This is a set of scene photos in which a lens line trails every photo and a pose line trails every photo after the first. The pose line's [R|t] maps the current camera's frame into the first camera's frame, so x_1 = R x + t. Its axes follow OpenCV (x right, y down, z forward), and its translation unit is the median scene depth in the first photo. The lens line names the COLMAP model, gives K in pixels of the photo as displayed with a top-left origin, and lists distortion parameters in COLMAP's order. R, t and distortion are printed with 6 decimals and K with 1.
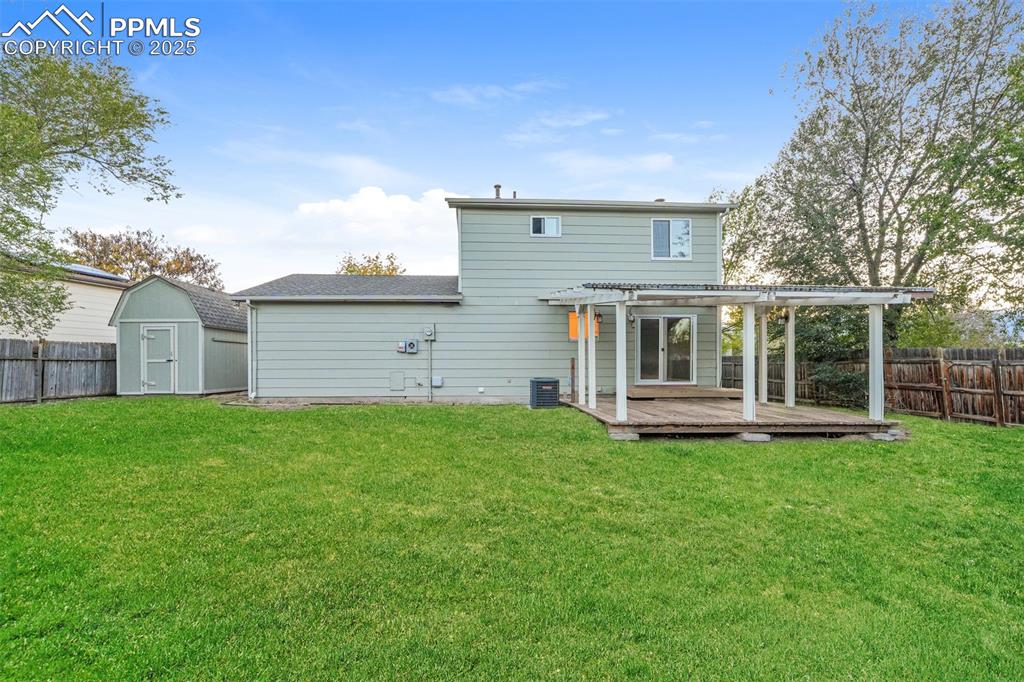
lens RADIAL K [[433.9, 0, 526.7], [0, 433.9, 363.1], [0, 0, 1]] dist [0.004625, 0.000879]
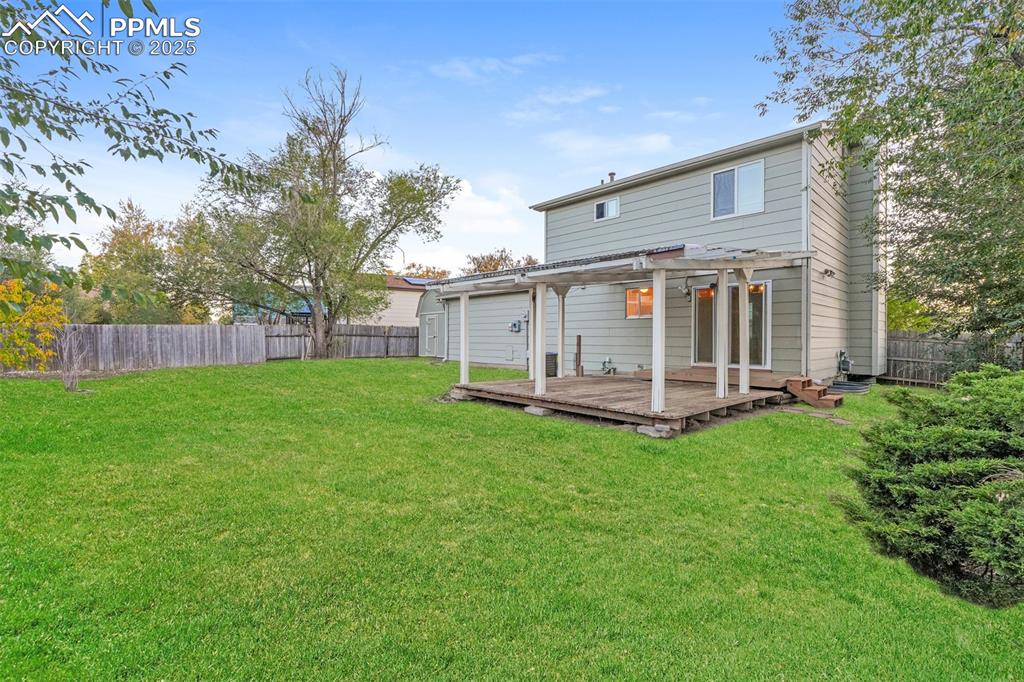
lens RADIAL K [[433.9, 0, 514.6], [0, 433.9, 339.3], [0, 0, 1]] dist [0.004625, 0.000879]
pose [[0.655677, 0.007984, -0.755000, 0.691898], [-0.009565, 0.999952, 0.002268, -0.002357], [0.754981, 0.005735, 0.655721, 0.146072]]
